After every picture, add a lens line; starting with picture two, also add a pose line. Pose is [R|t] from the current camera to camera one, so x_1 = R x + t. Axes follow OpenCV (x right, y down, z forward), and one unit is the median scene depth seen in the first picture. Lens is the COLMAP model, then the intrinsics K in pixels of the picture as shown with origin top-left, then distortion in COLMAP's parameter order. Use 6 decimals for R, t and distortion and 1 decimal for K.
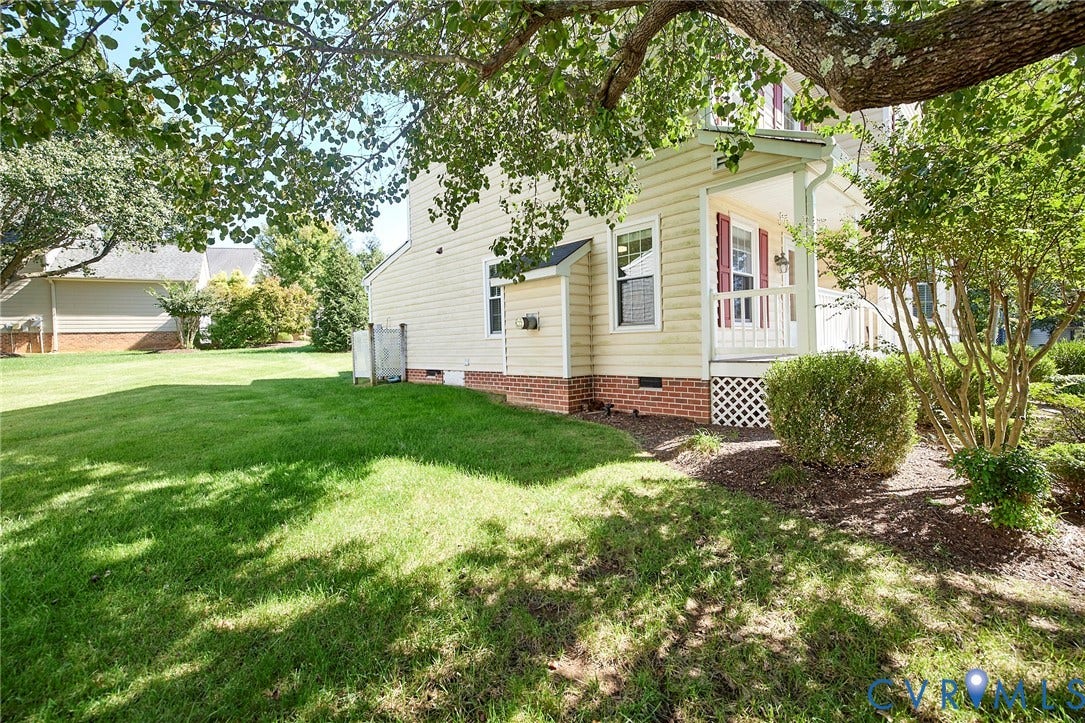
lens RADIAL K [[467.0, 0, 540.9], [0, 467.0, 355.4], [0, 0, 1]] dist [0.005934, 0.000312]
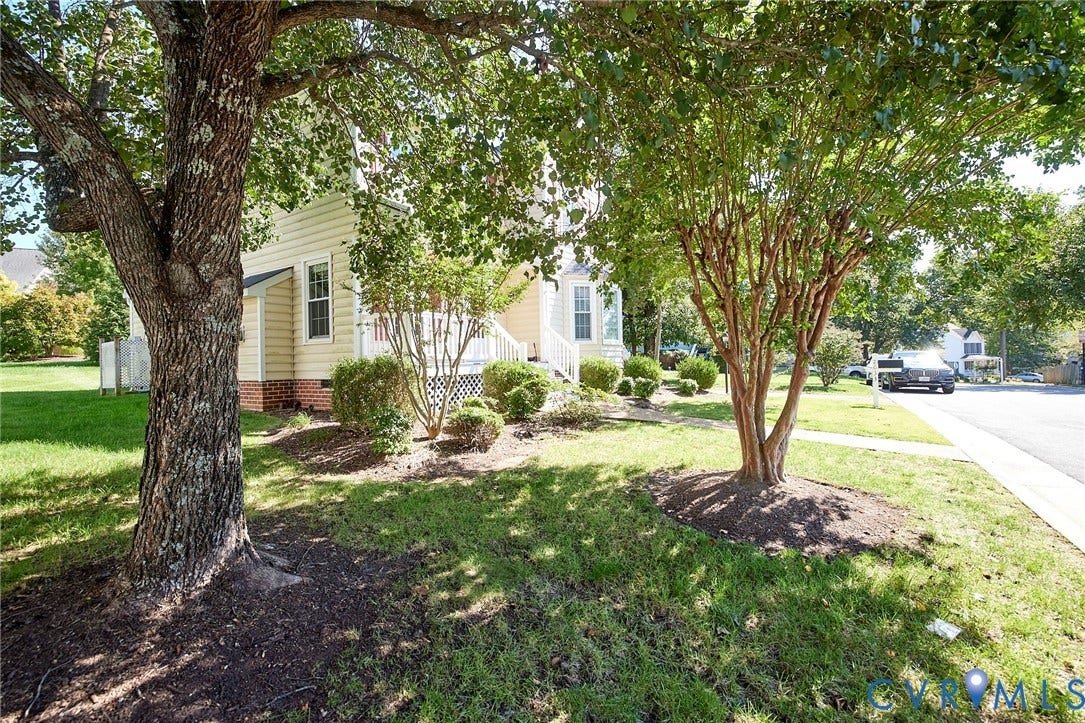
lens RADIAL K [[467.0, 0, 532.8], [0, 467.0, 357.1], [0, 0, 1]] dist [0.005934, 0.000312]
pose [[0.973322, 0.005176, 0.229383, 0.453952], [0.003087, 0.999360, -0.035647, 0.030572], [-0.229421, 0.035404, 0.972683, -0.330296]]
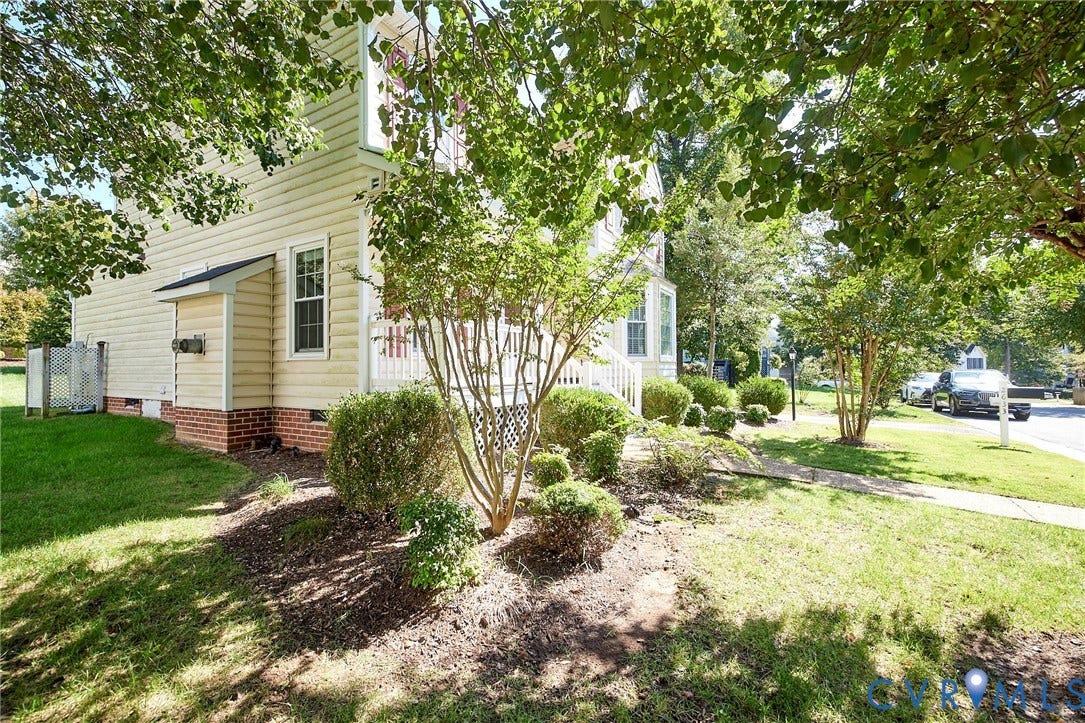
lens RADIAL K [[467.0, 0, 533.7], [0, 467.0, 357.3], [0, 0, 1]] dist [0.005934, 0.000312]
pose [[0.967185, 0.024212, 0.252915, 0.380046], [-0.012255, 0.998736, -0.048747, -0.015328], [-0.253776, 0.044048, 0.966260, 0.014033]]
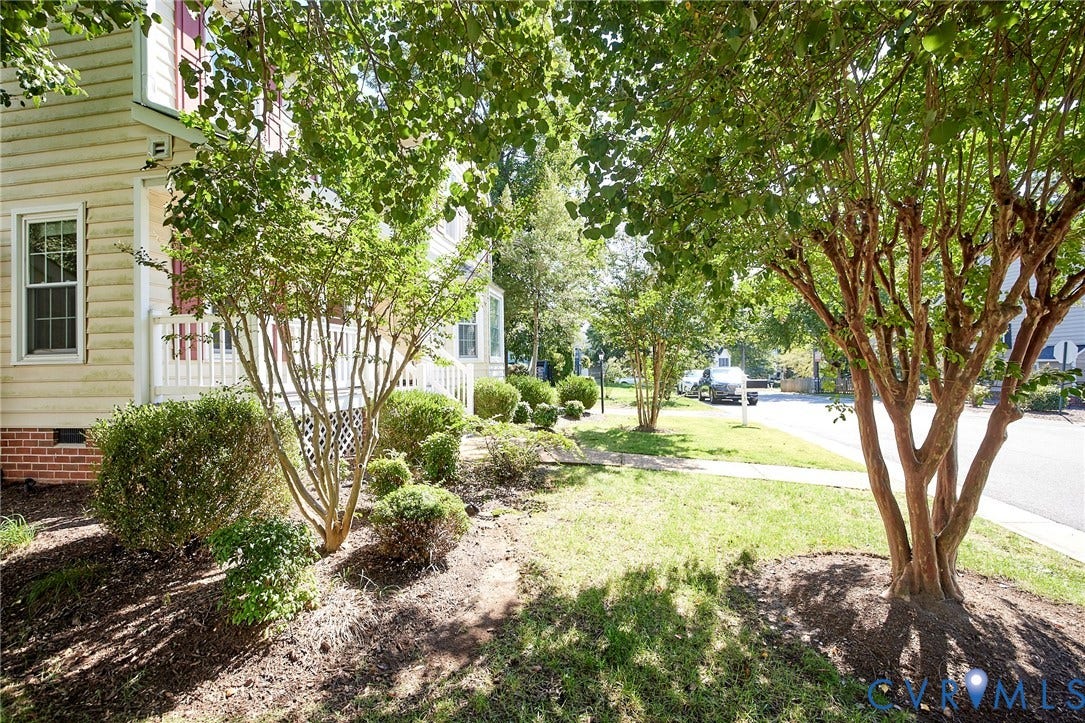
lens RADIAL K [[467.0, 0, 532.7], [0, 467.0, 356.8], [0, 0, 1]] dist [0.005934, 0.000312]
pose [[0.811760, 0.021964, 0.583578, 0.361158], [0.011504, 0.998497, -0.053583, -0.014460], [-0.583878, 0.050210, 0.810287, 0.015535]]
